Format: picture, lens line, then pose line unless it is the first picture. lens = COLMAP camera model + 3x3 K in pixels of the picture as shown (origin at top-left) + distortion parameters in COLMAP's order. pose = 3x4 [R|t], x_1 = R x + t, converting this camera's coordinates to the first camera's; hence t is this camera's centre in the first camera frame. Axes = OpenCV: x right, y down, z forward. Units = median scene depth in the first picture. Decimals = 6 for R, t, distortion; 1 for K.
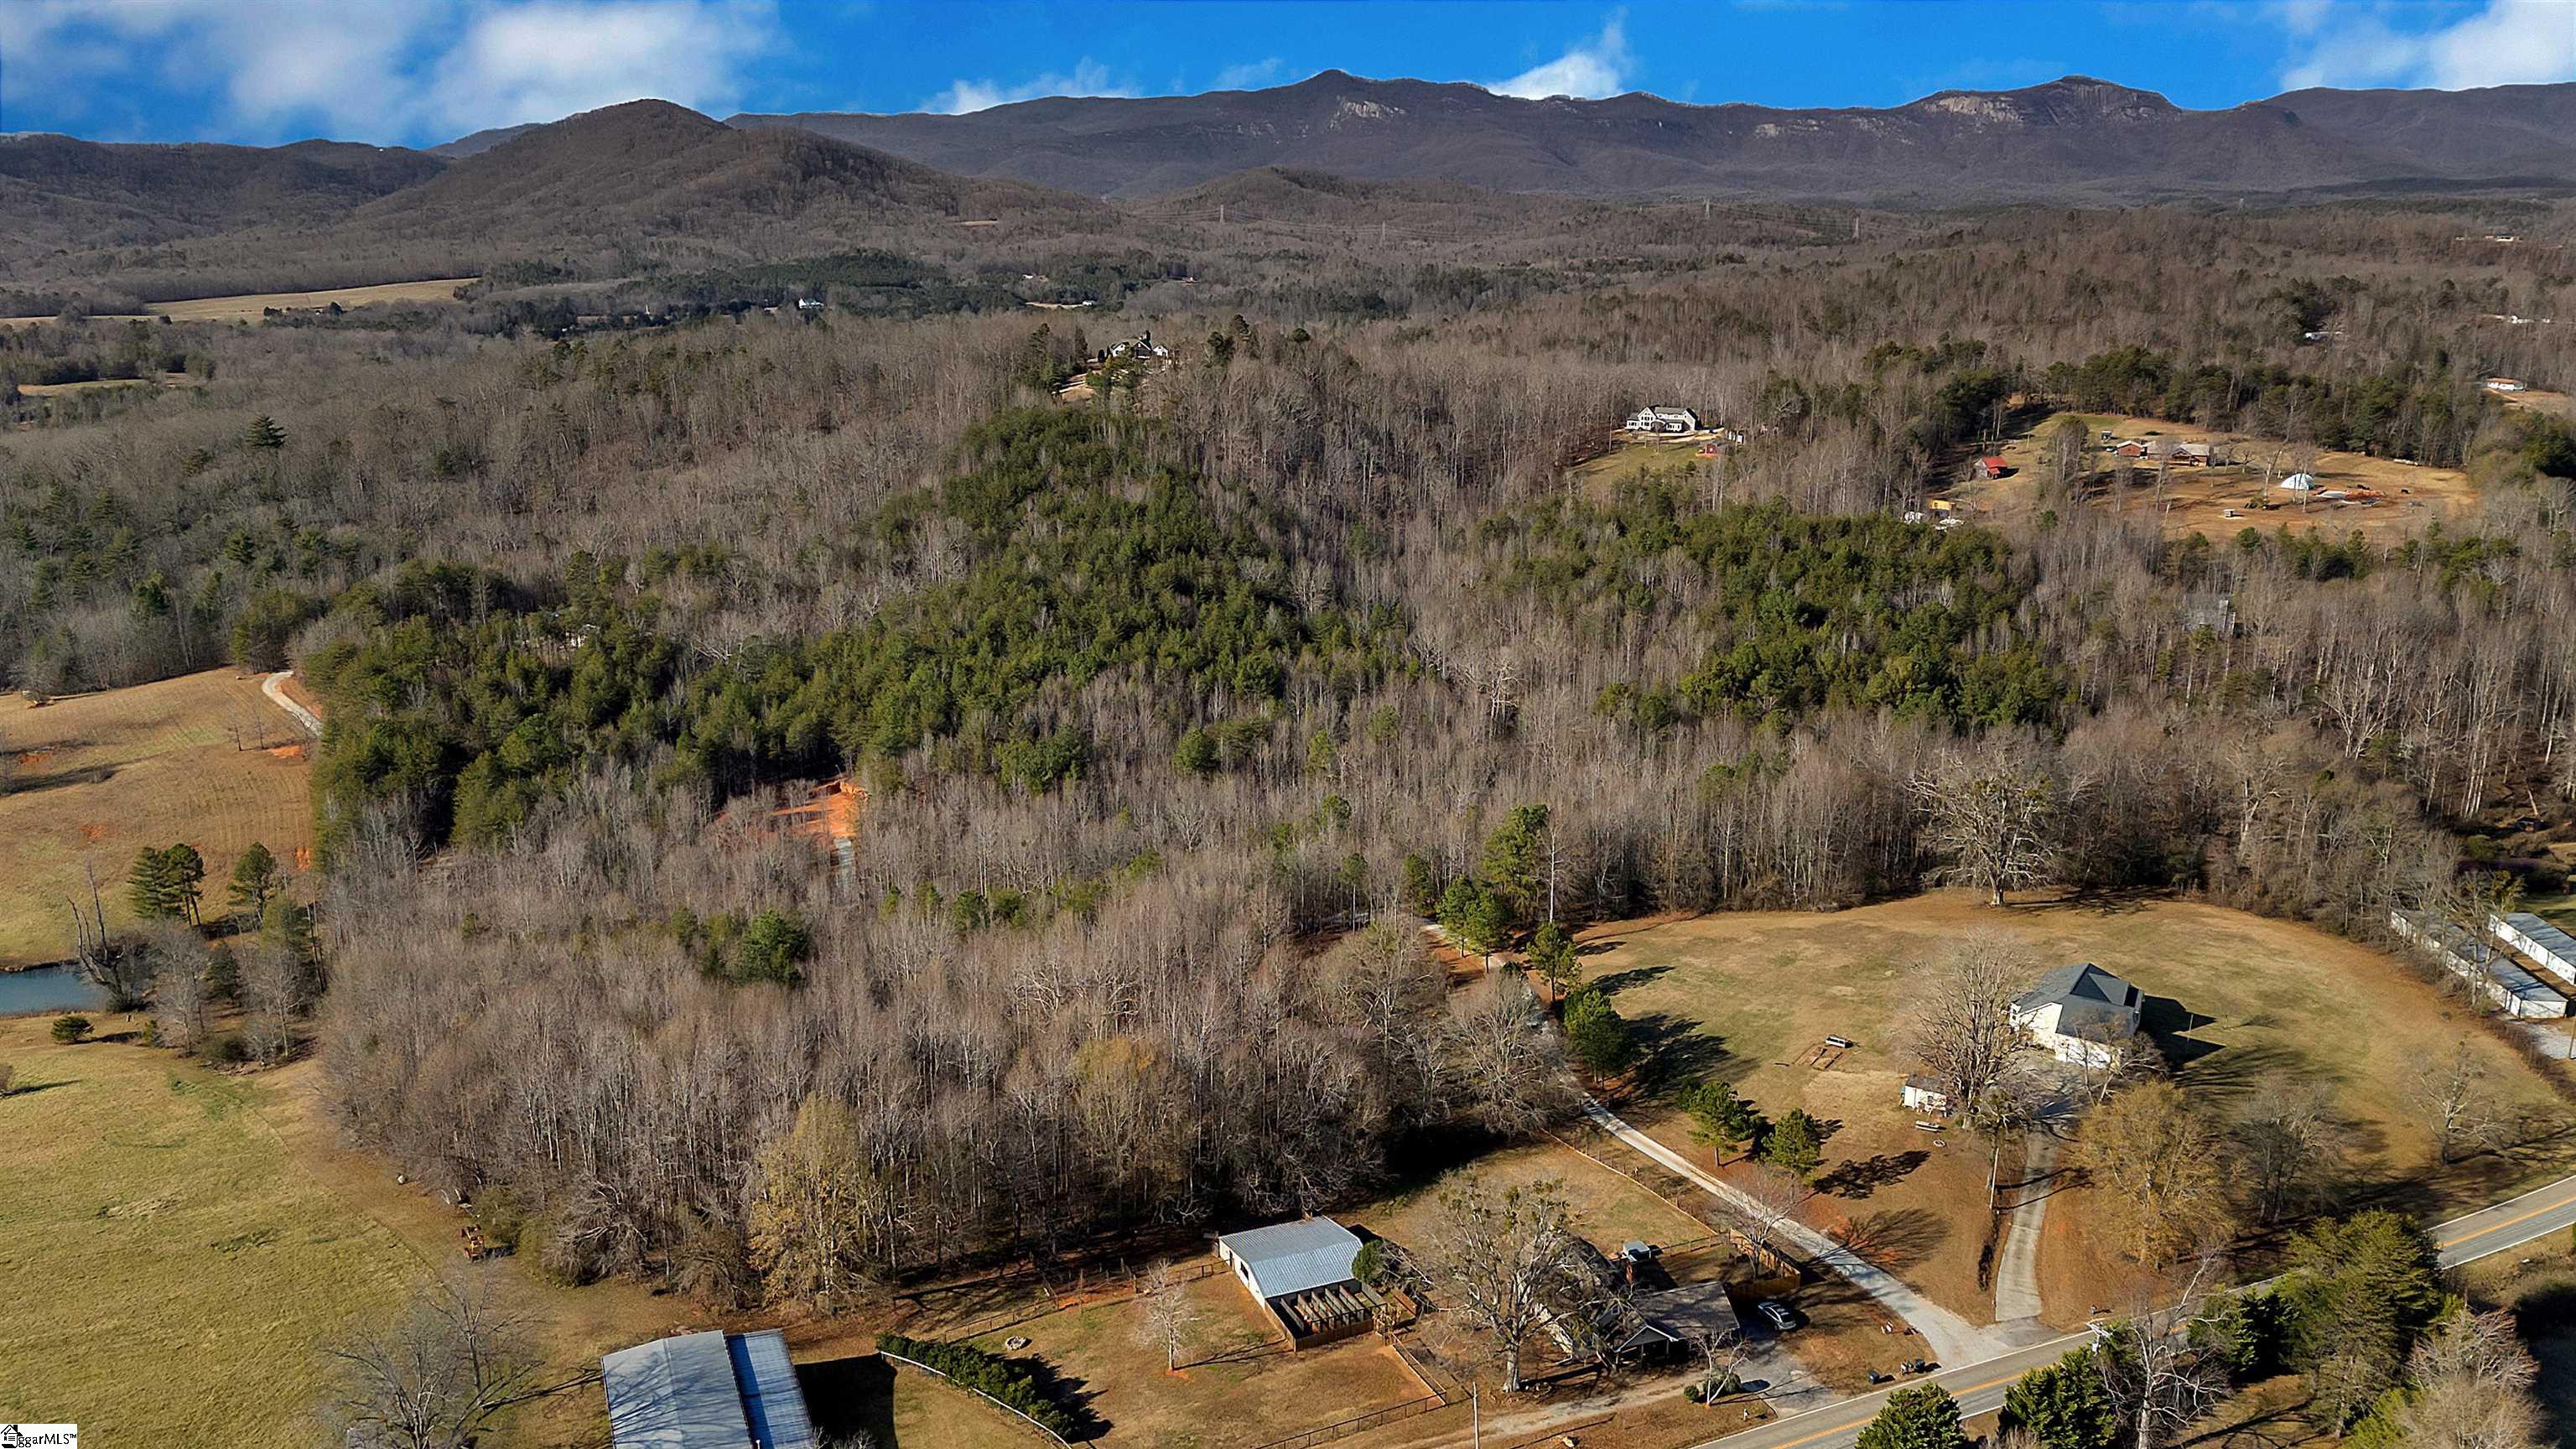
lens RADIAL K [[1973.4, 0, 1284.4], [0, 1973.4, 739.5], [0, 0, 1]] dist [0.074024, -0.079569]
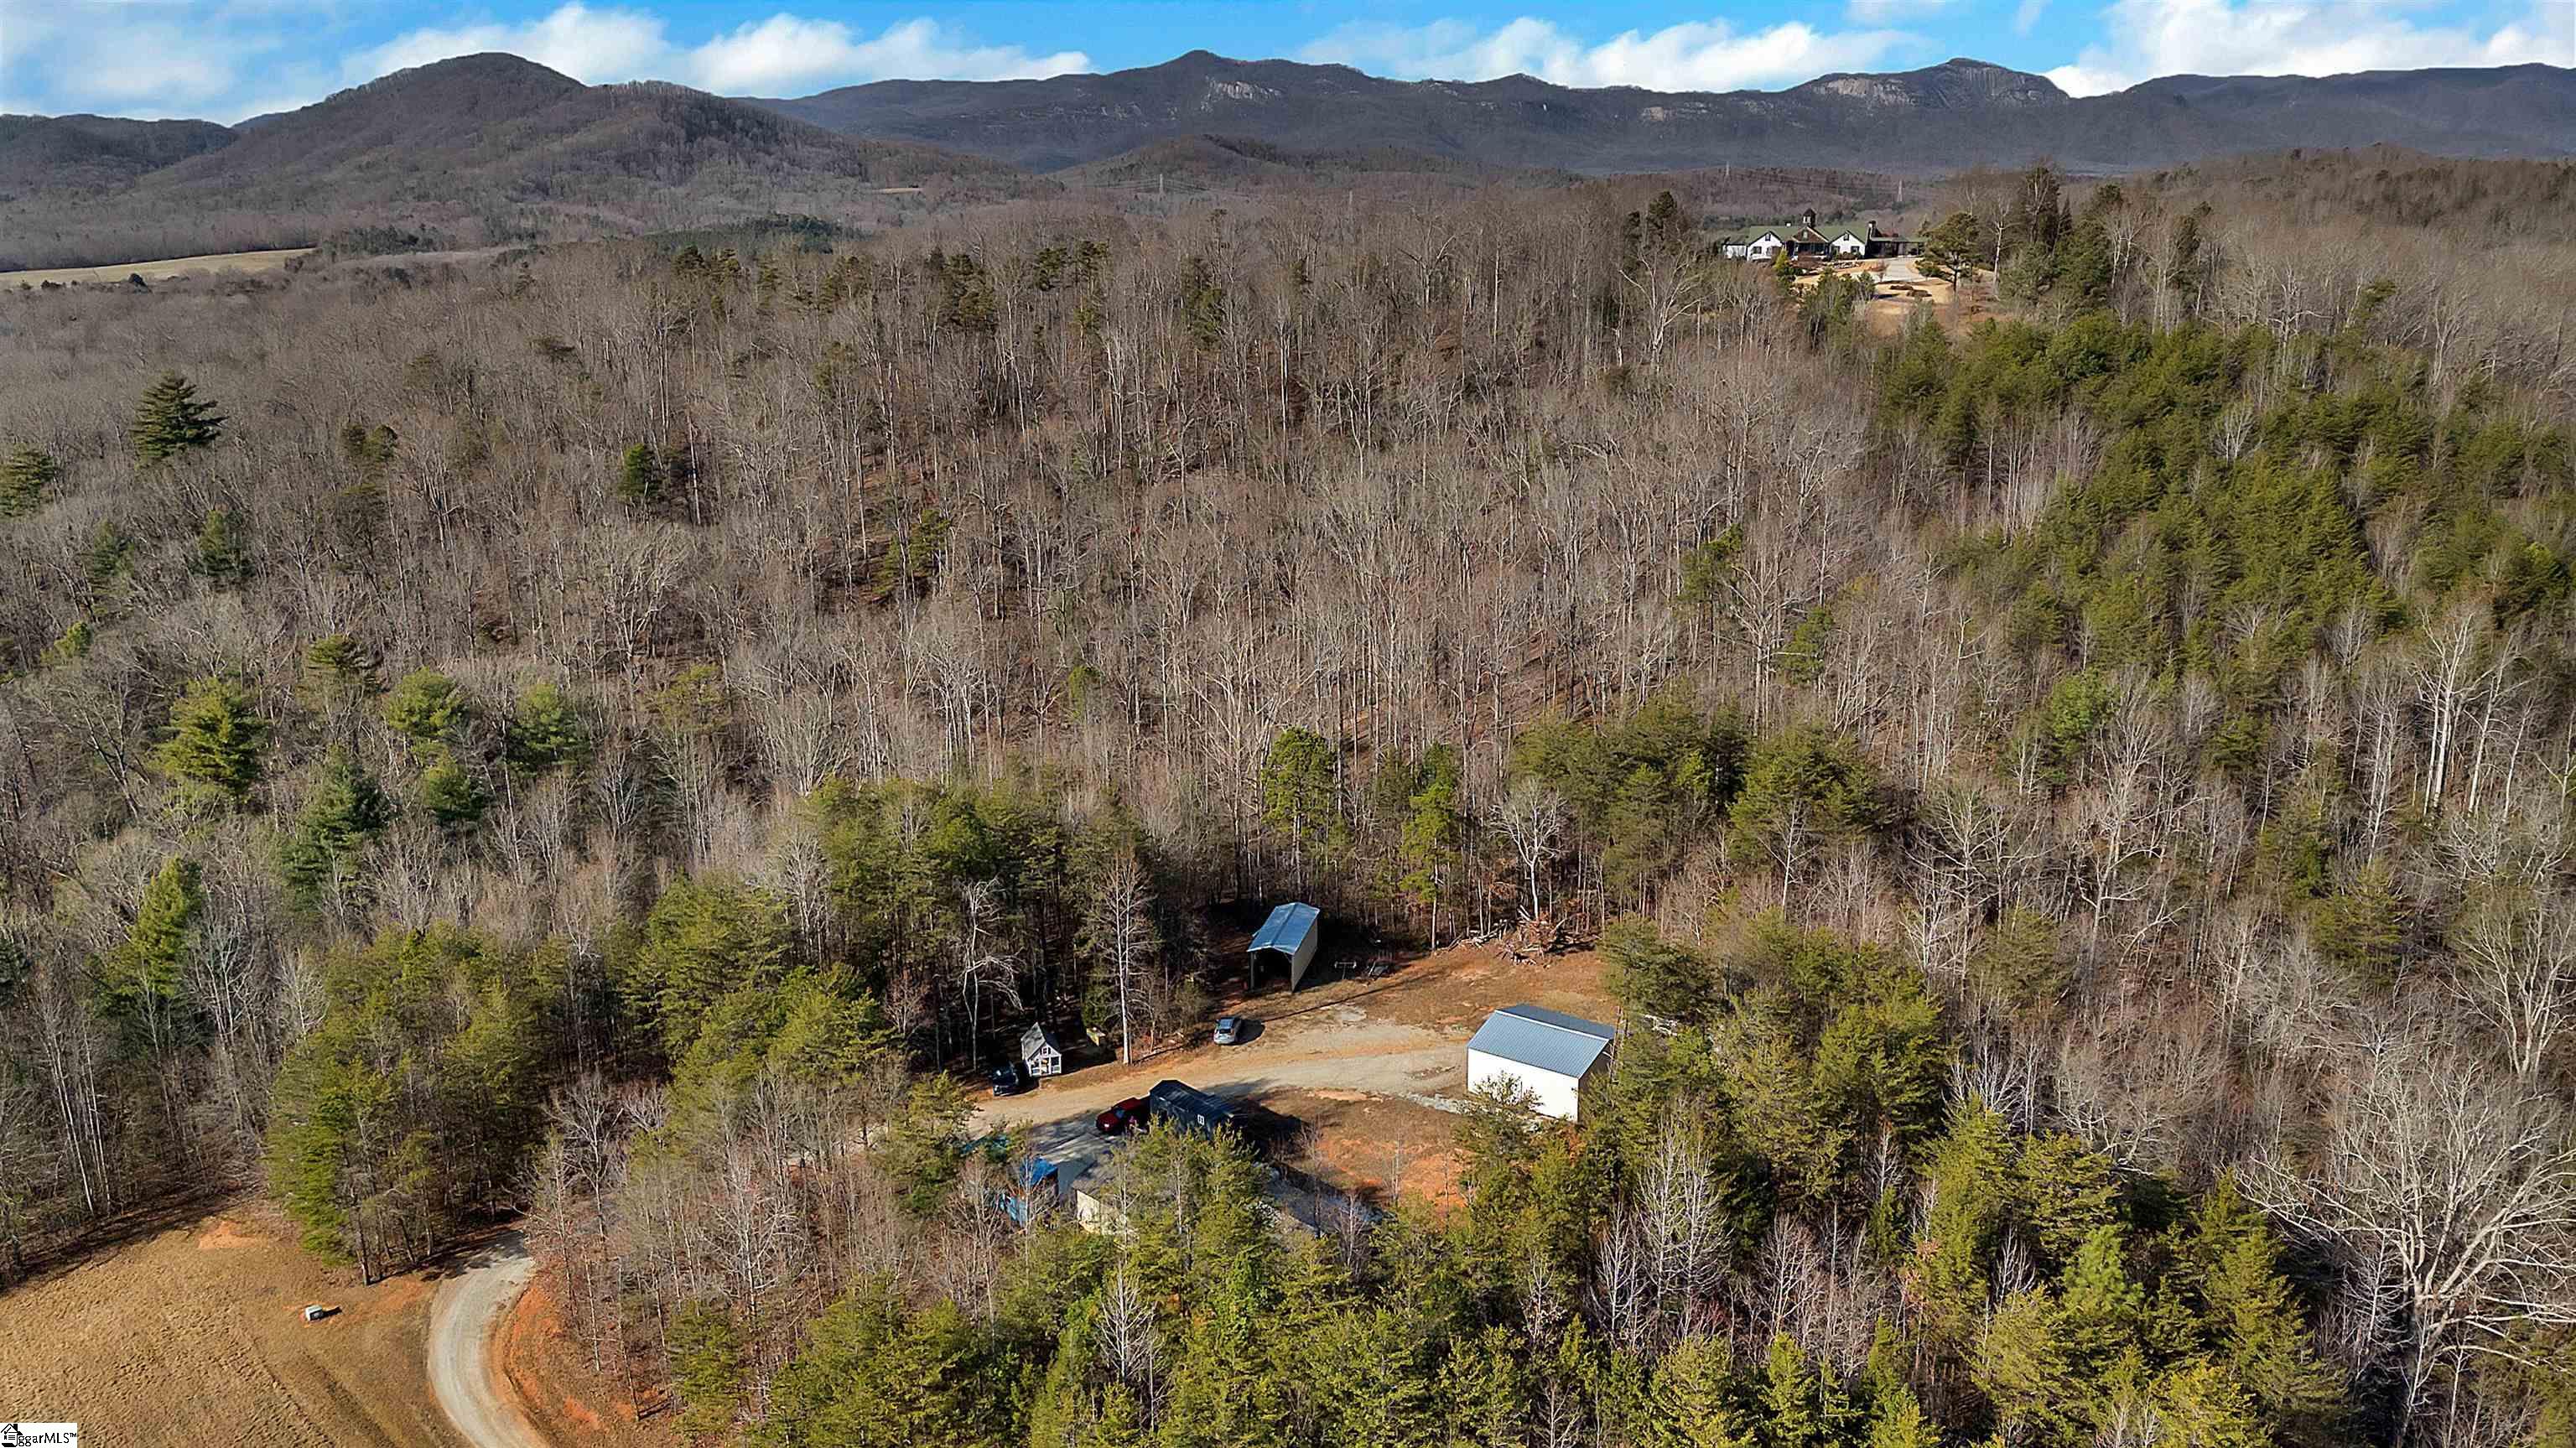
lens RADIAL K [[1973.3, 0, 1293.0], [0, 1973.3, 735.4], [0, 0, 1]] dist [0.074024, -0.079569]
pose [[0.995358, -0.027175, 0.092324, -0.099624], [0.027357, 0.999625, -0.000702, -0.024300], [-0.092270, 0.003224, 0.995729, 0.173773]]
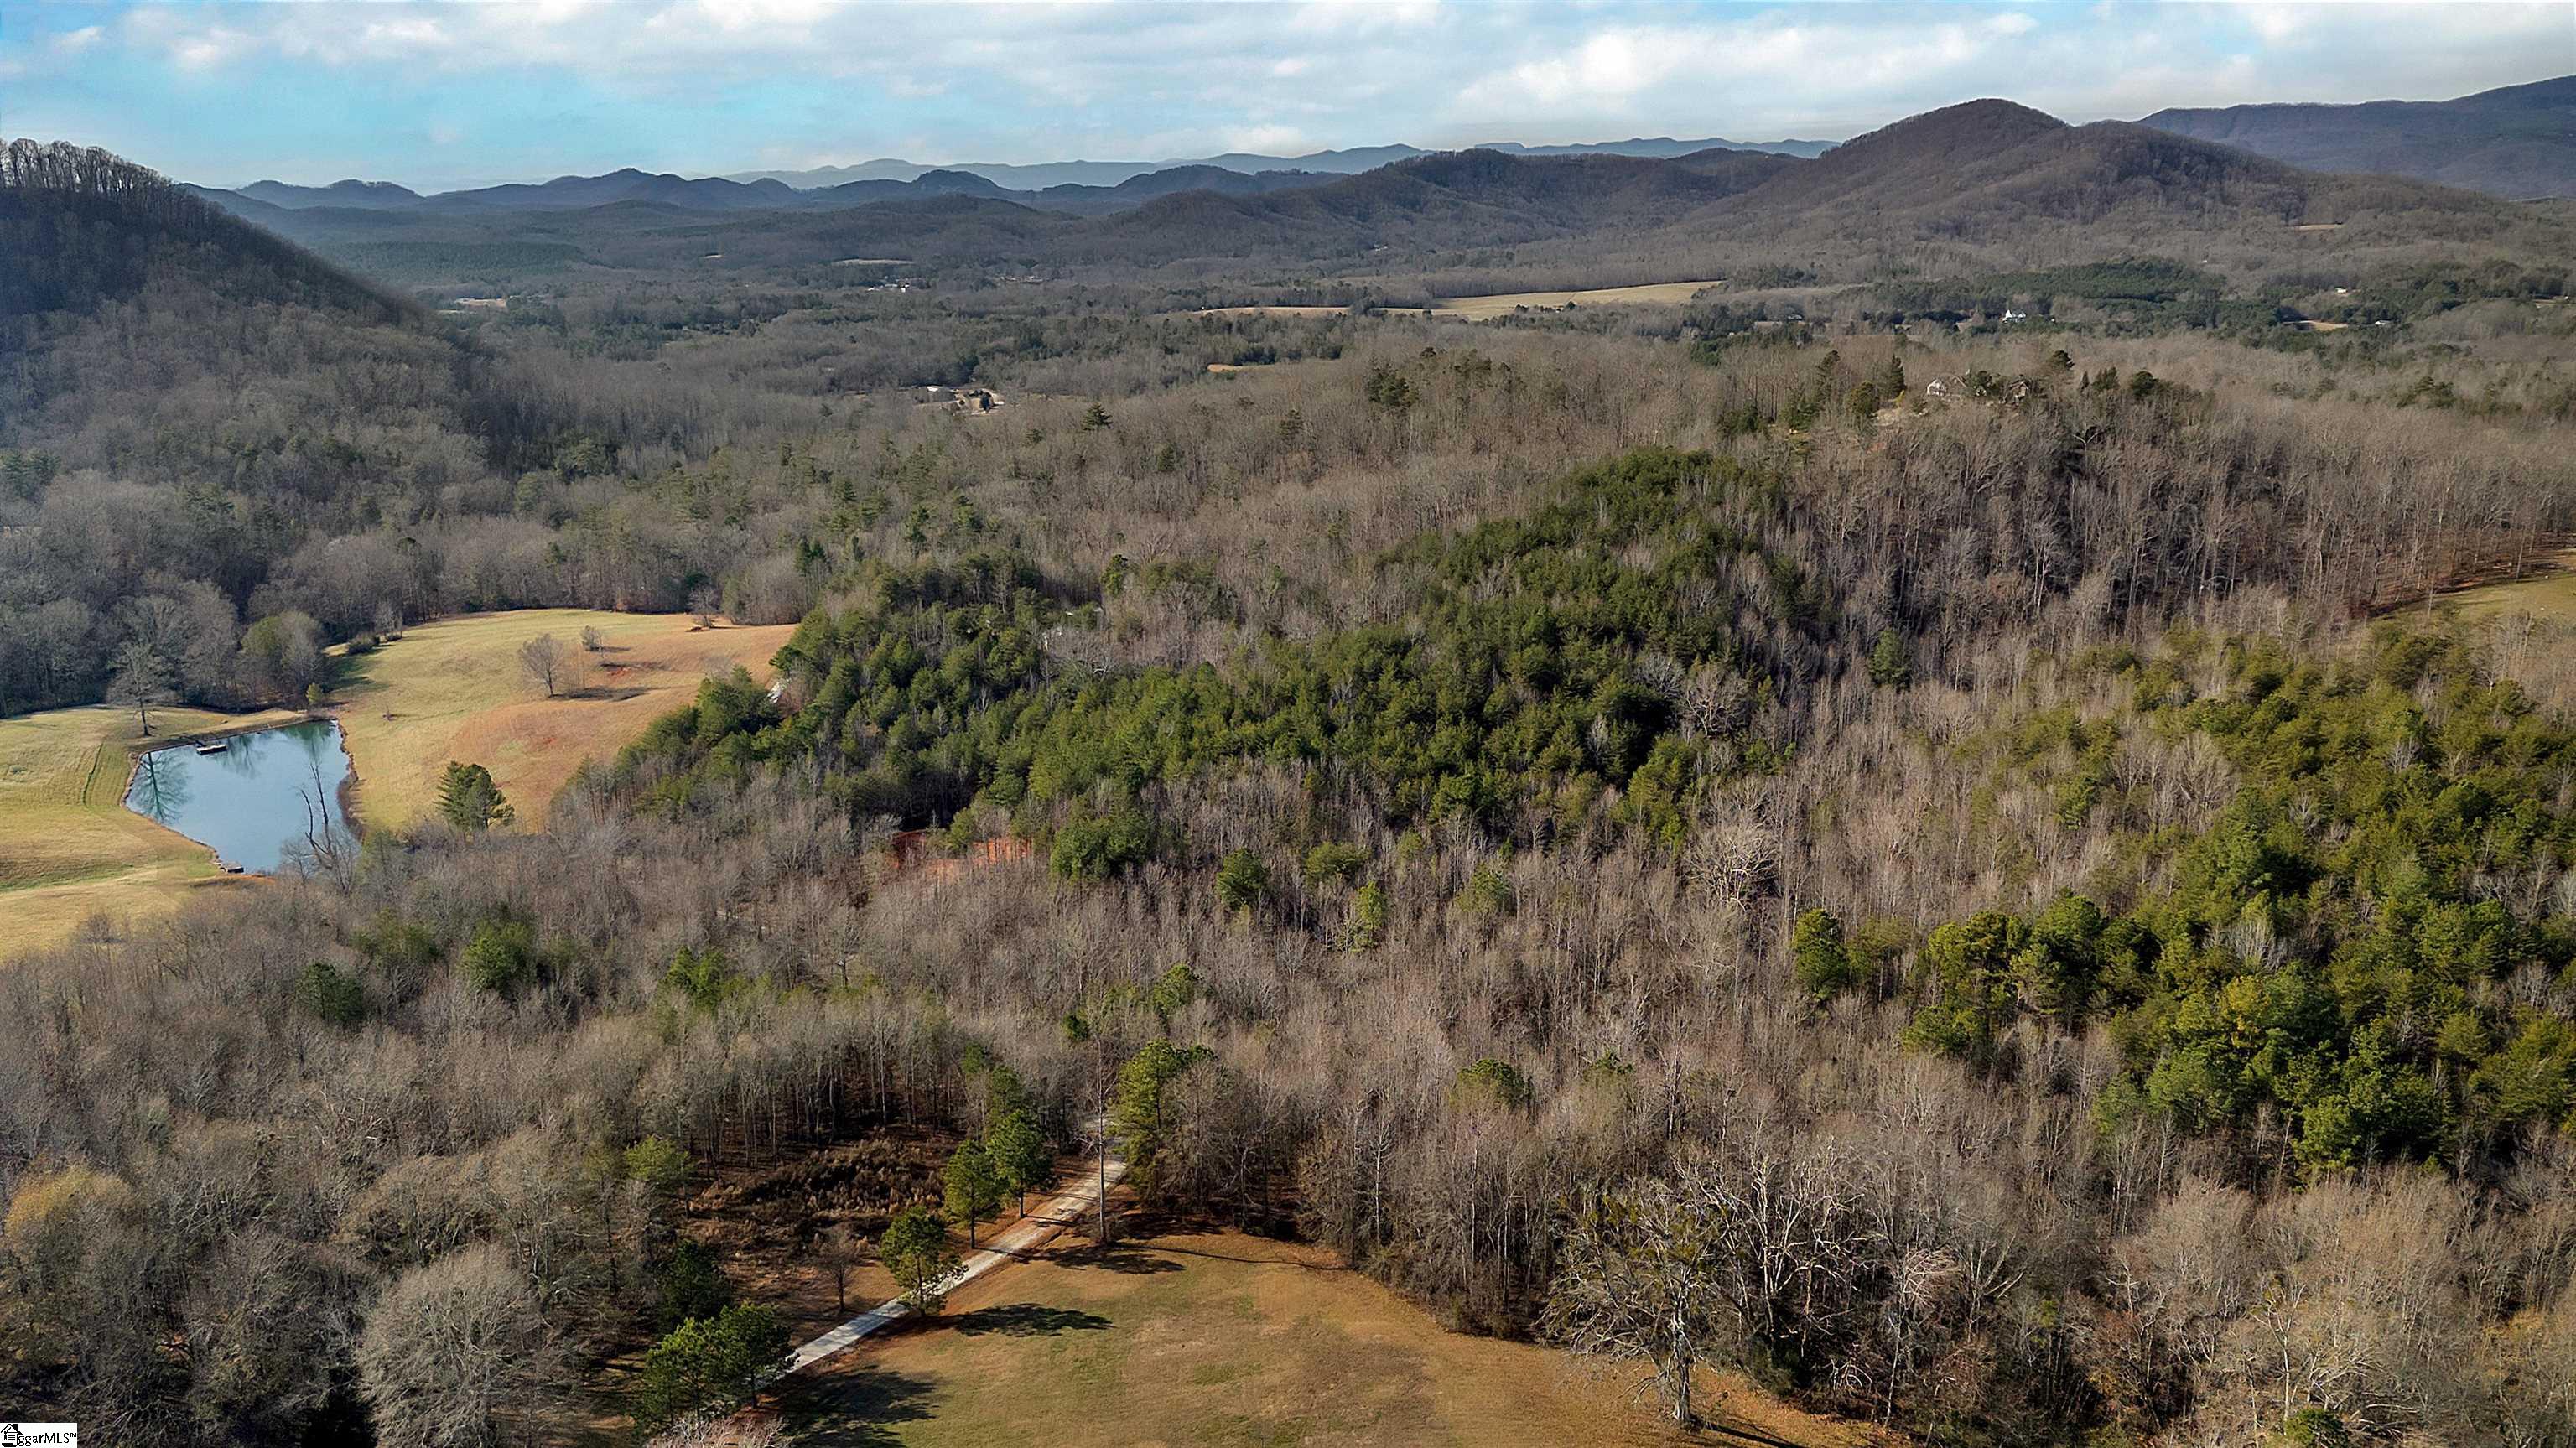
lens RADIAL K [[1973.3, 0, 1237.1], [0, 1973.3, 699.5], [0, 0, 1]] dist [0.074024, -0.079569]
pose [[0.765824, 0.160831, -0.622613, 0.088083], [-0.173076, 0.984042, 0.041307, -0.019374], [0.619320, 0.076126, 0.781439, 0.066359]]
